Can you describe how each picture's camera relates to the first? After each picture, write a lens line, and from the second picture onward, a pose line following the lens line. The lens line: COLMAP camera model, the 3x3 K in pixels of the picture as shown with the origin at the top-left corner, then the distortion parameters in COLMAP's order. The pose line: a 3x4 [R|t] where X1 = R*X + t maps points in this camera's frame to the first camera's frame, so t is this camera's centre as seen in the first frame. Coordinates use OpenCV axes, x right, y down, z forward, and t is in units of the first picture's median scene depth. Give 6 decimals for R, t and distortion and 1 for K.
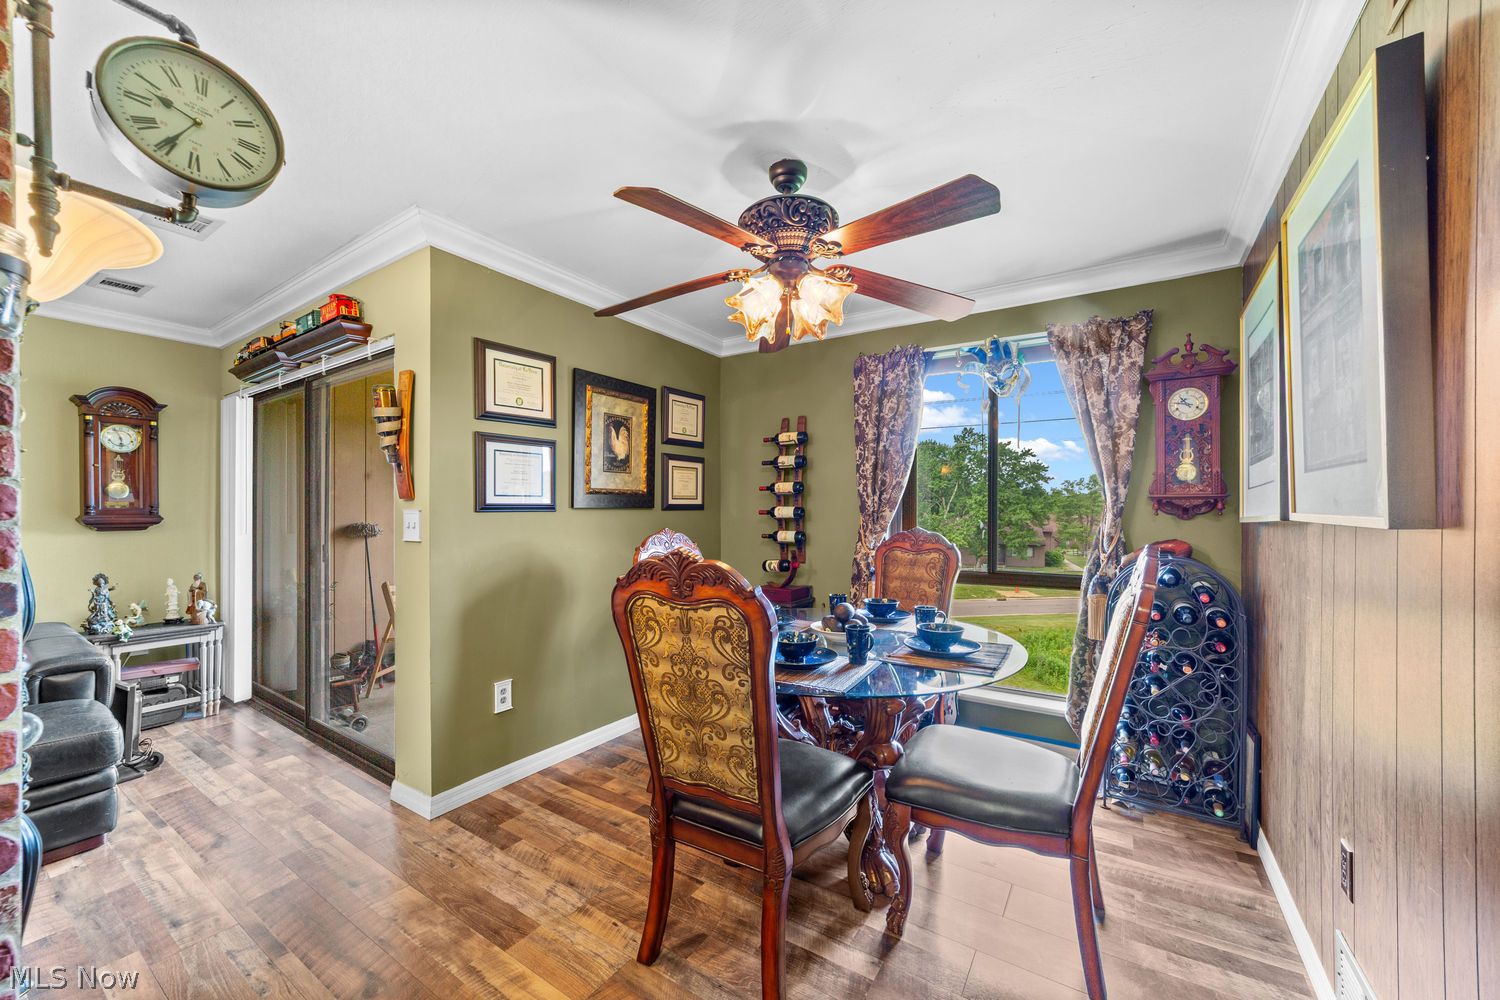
lens RADIAL K [[578.2, 0, 745.6], [0, 578.2, 518.1], [0, 0, 1]] dist [0.002707, 0.000259]
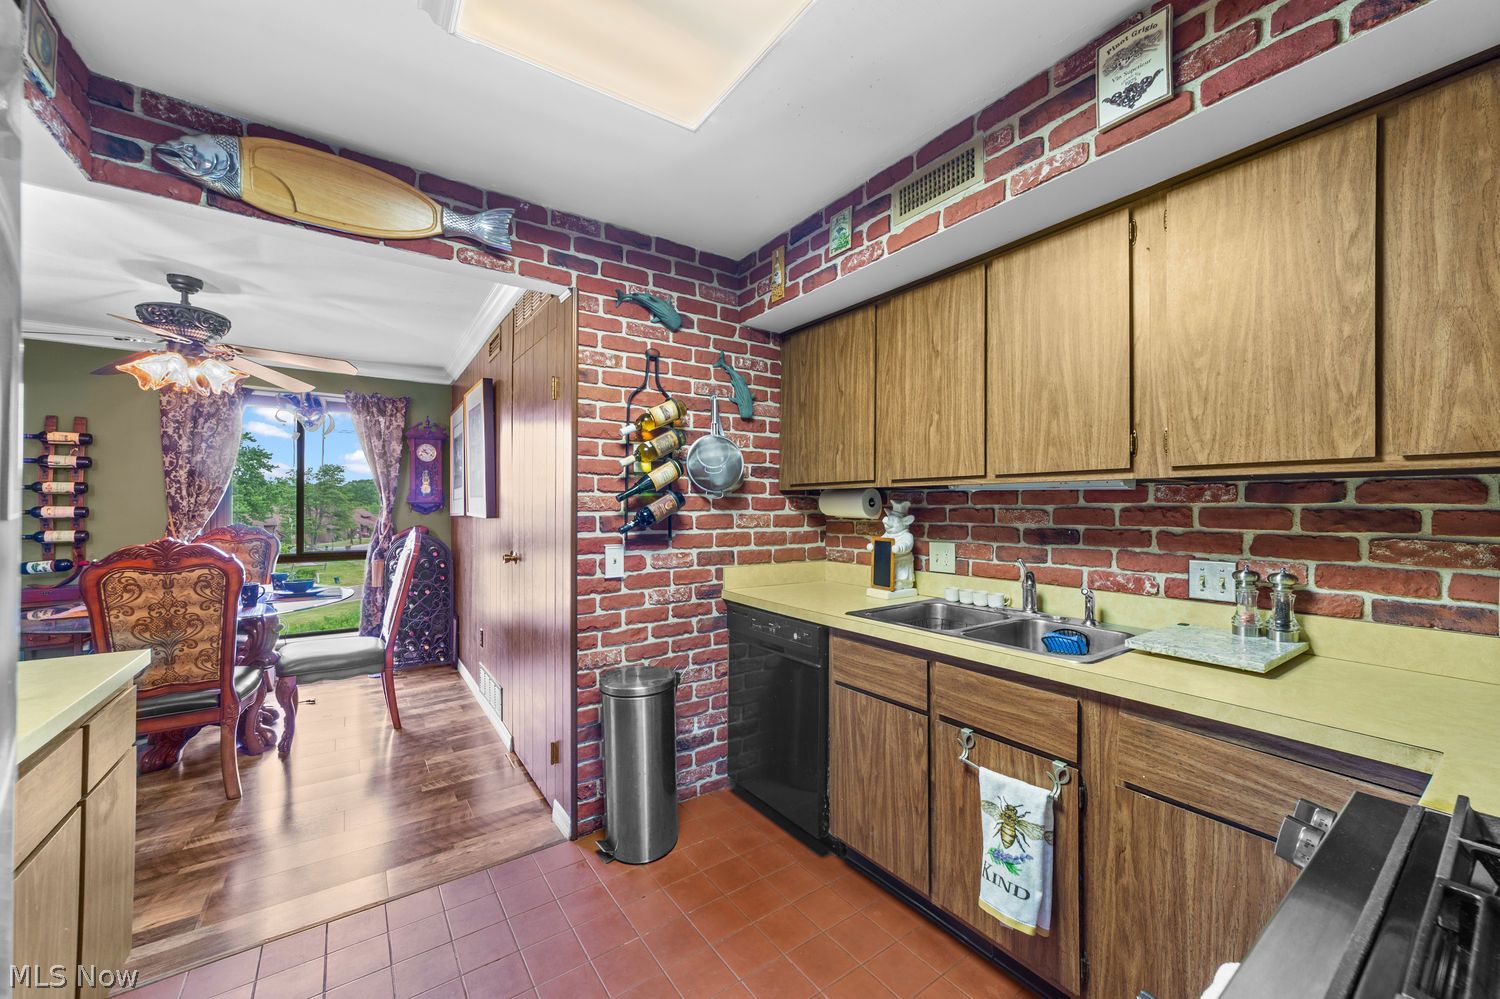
lens RADIAL K [[575.7, 0, 750.0], [0, 575.7, 499.5], [0, 0, 1]] dist [-0.001572, 0.000176]
pose [[0.378173, 0.007892, 0.925701, -0.443566], [0.007849, 0.999900, -0.011731, -0.012152], [-0.925702, 0.011702, 0.378073, -0.528199]]
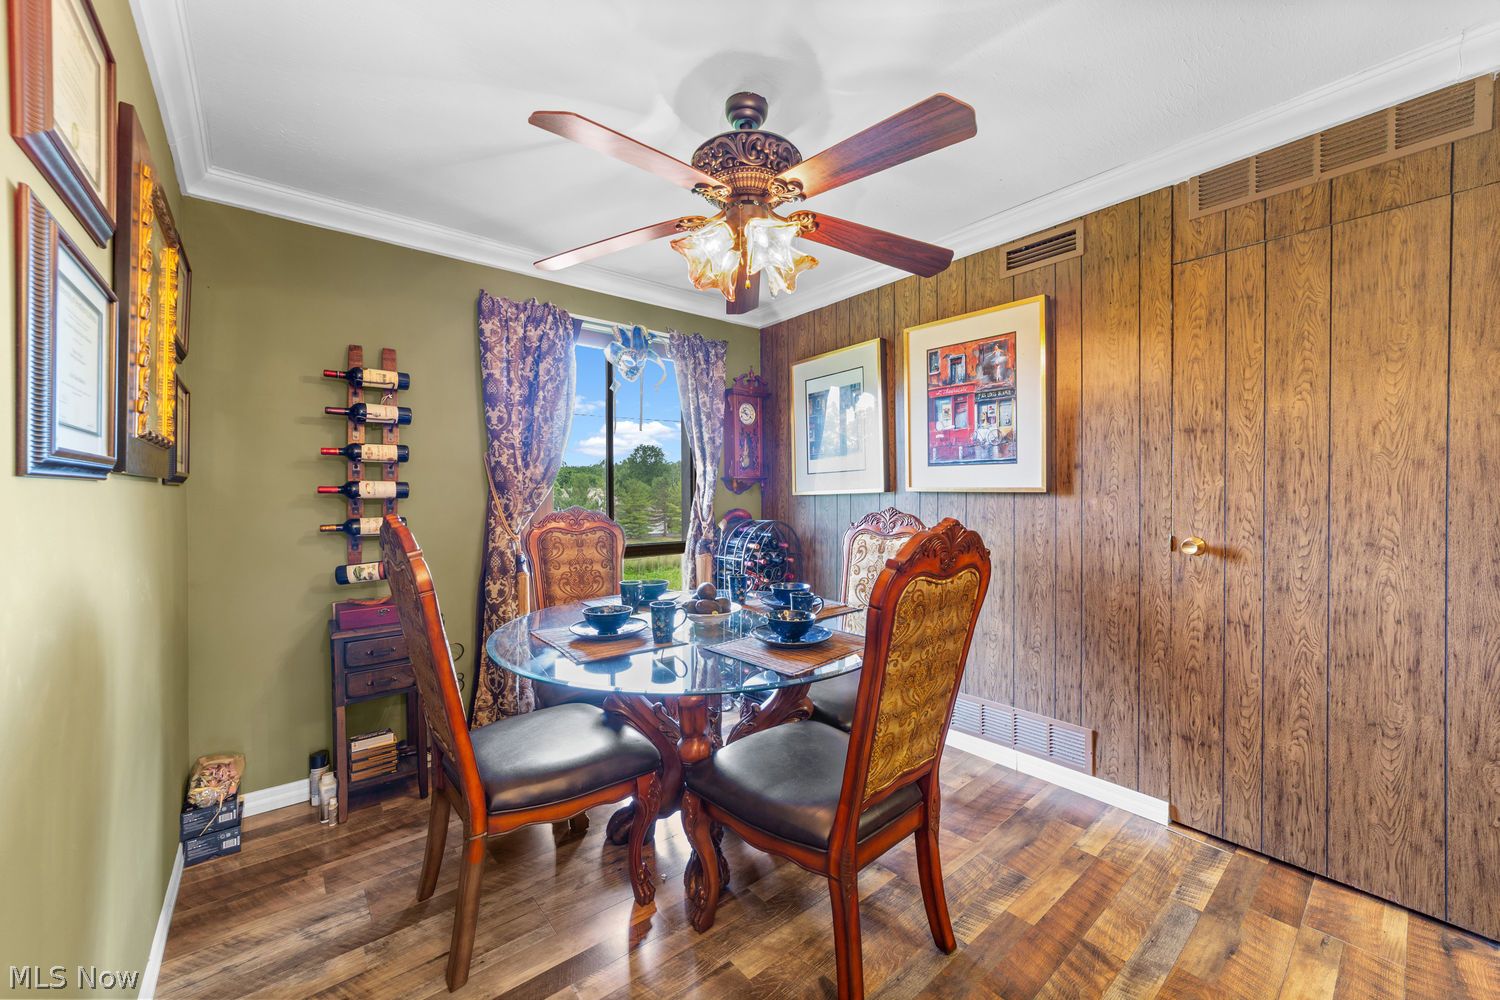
lens RADIAL K [[581.6, 0, 742.6], [0, 581.6, 500.5], [0, 0, 1]] dist [-0.000429, 0.000316]
pose [[0.306095, -0.014136, 0.951896, -0.488345], [0.015879, 0.999826, 0.009742, 0.002950], [-0.951868, 0.012133, 0.306267, 0.448486]]
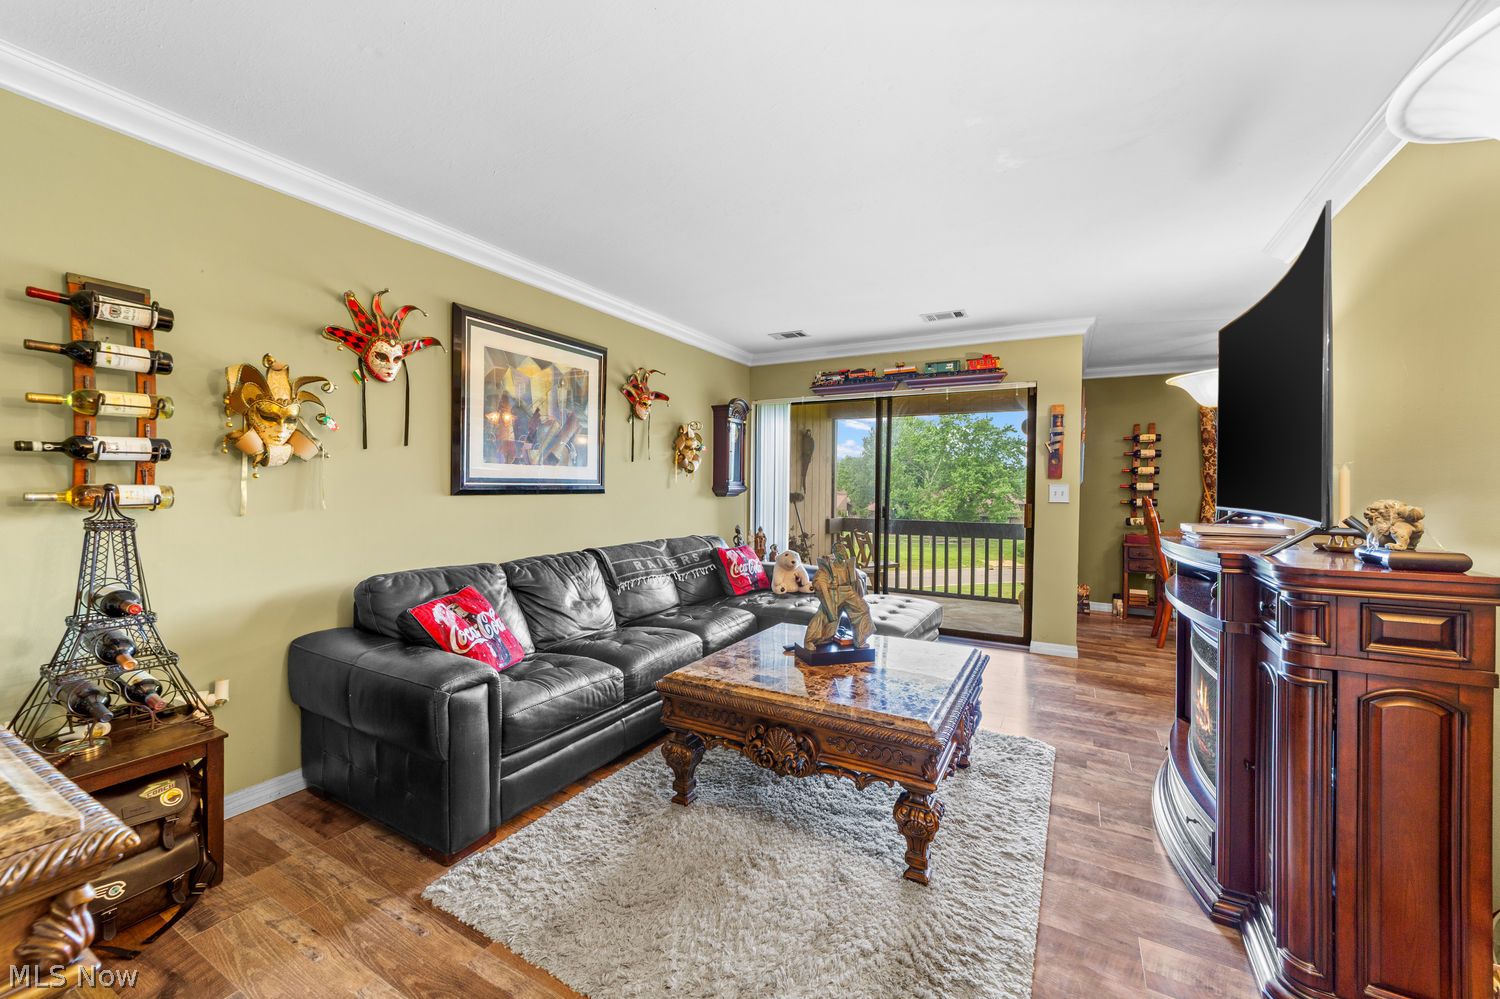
lens RADIAL K [[591.7, 0, 742.9], [0, 591.7, 493.0], [0, 0, 1]] dist [-0.002814, -0.000095]
pose [[0.997318, 0.004906, 0.073024, -1.230759], [-0.005298, 0.999973, 0.005169, 0.005157], [-0.072997, -0.005542, 0.997317, -0.529452]]
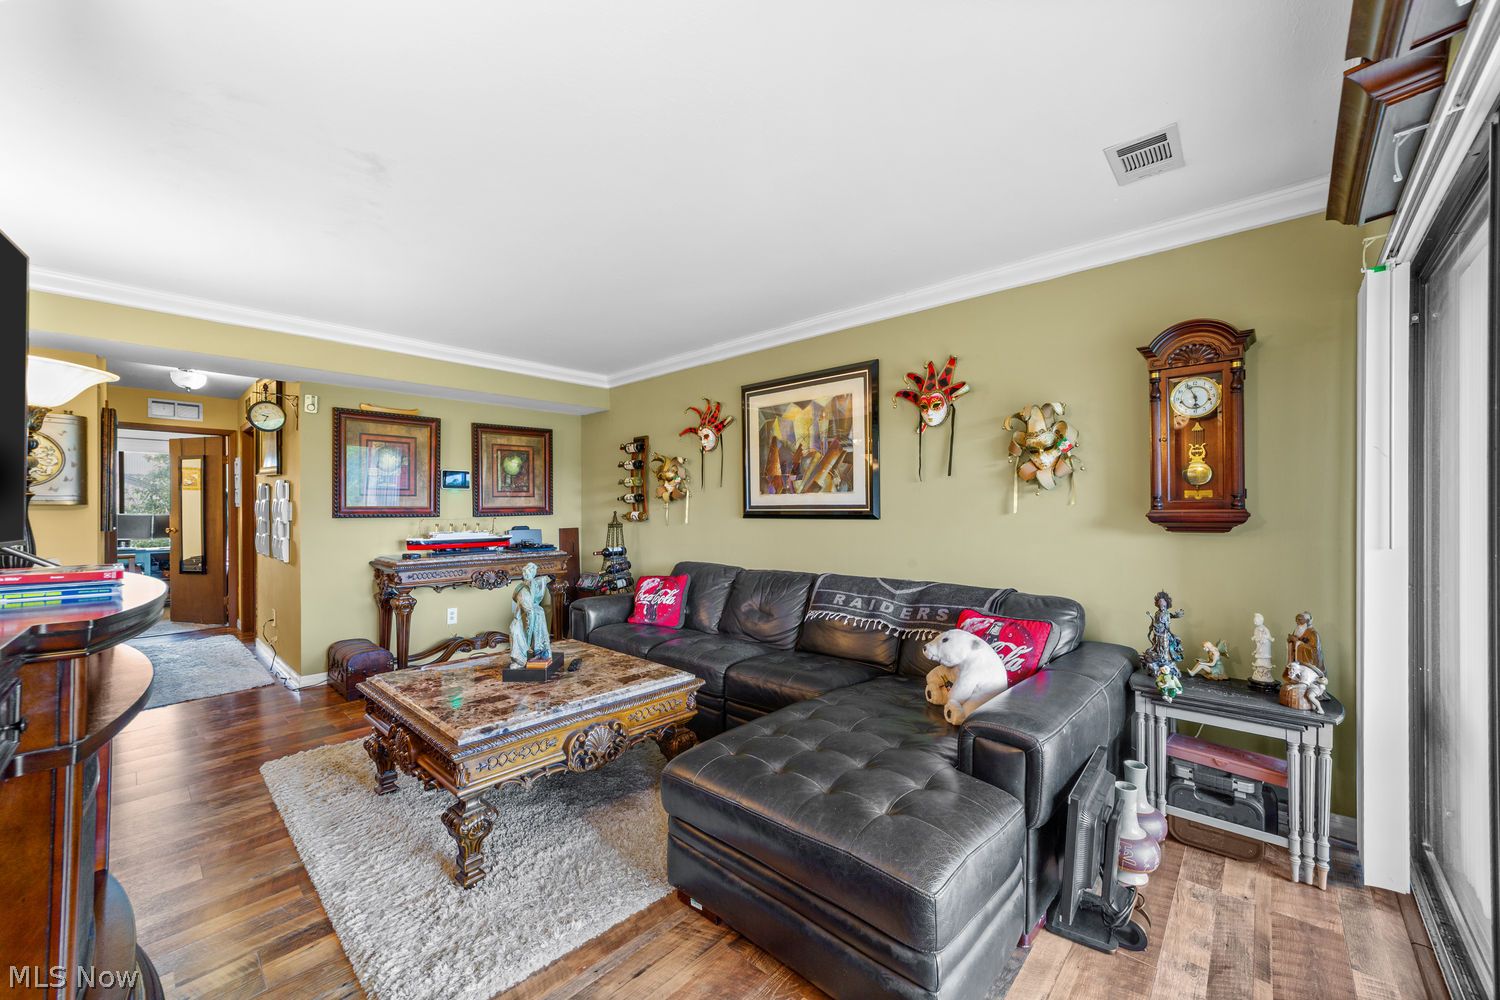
lens RADIAL K [[581.6, 0, 748.8], [0, 581.6, 509.4], [0, 0, 1]] dist [0.000160, 0.000447]
pose [[-0.151961, -0.003815, -0.988379, -0.333635], [-0.005926, 0.999978, -0.002949, 0.000340], [0.988369, 0.005409, -0.151981, 0.606374]]
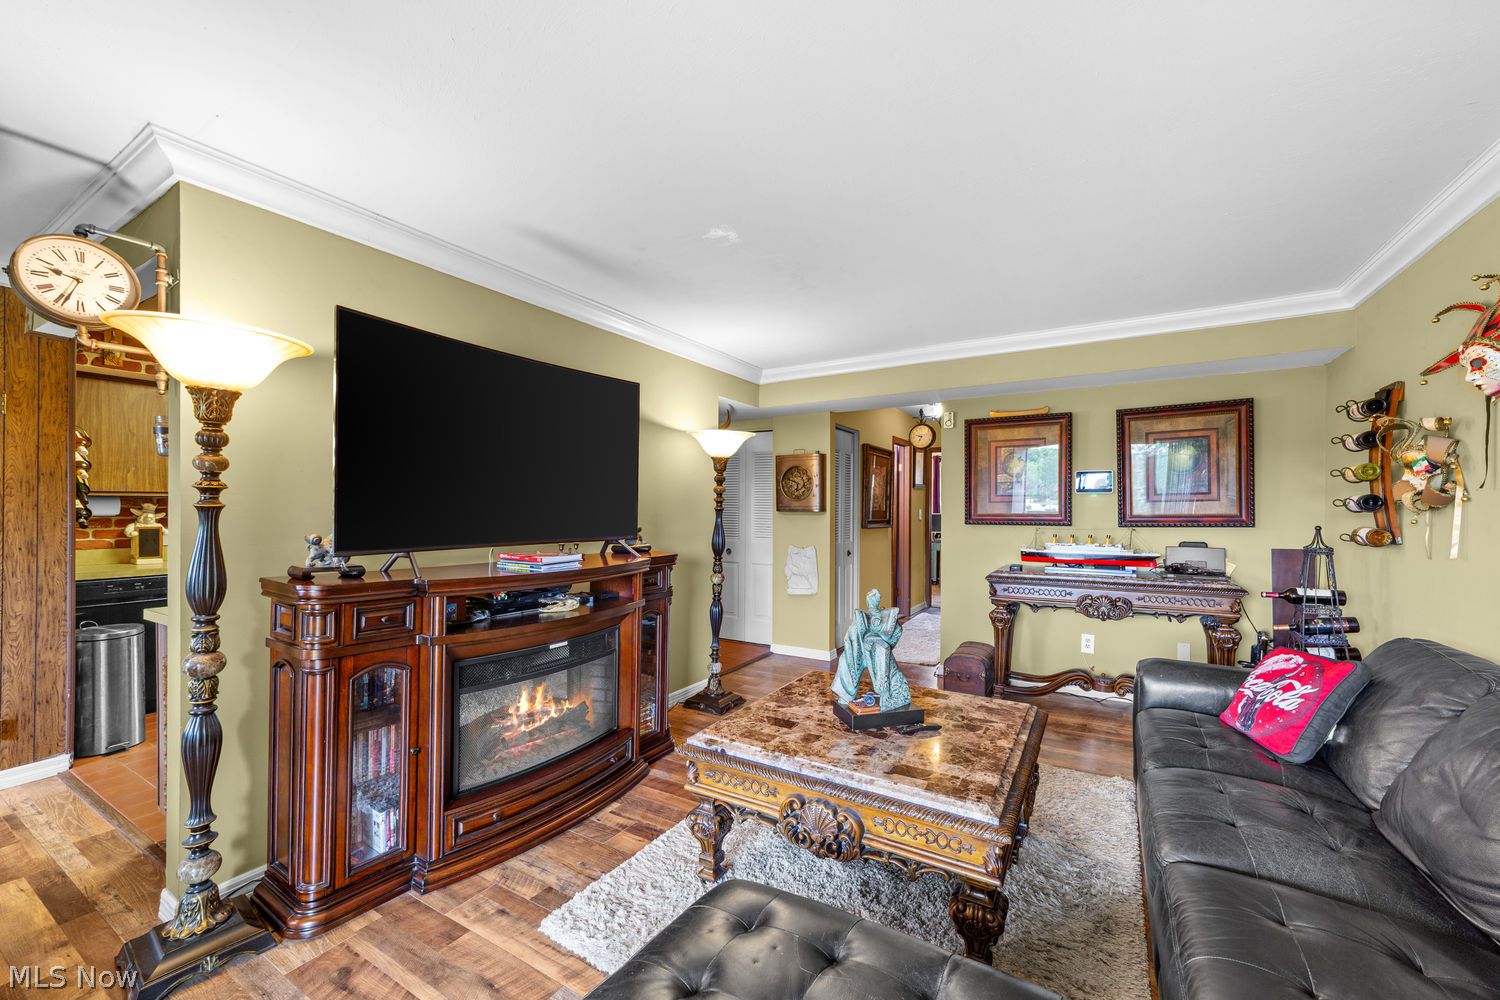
lens RADIAL K [[600.9, 0, 750.2], [0, 600.9, 507.4], [0, 0, 1]] dist [-0.001617, 0.000254]
pose [[-0.999184, -0.004758, -0.040117, -0.886086], [-0.005132, 0.999944, 0.009214, -0.028173], [0.040071, 0.009412, -0.999153, 0.882360]]
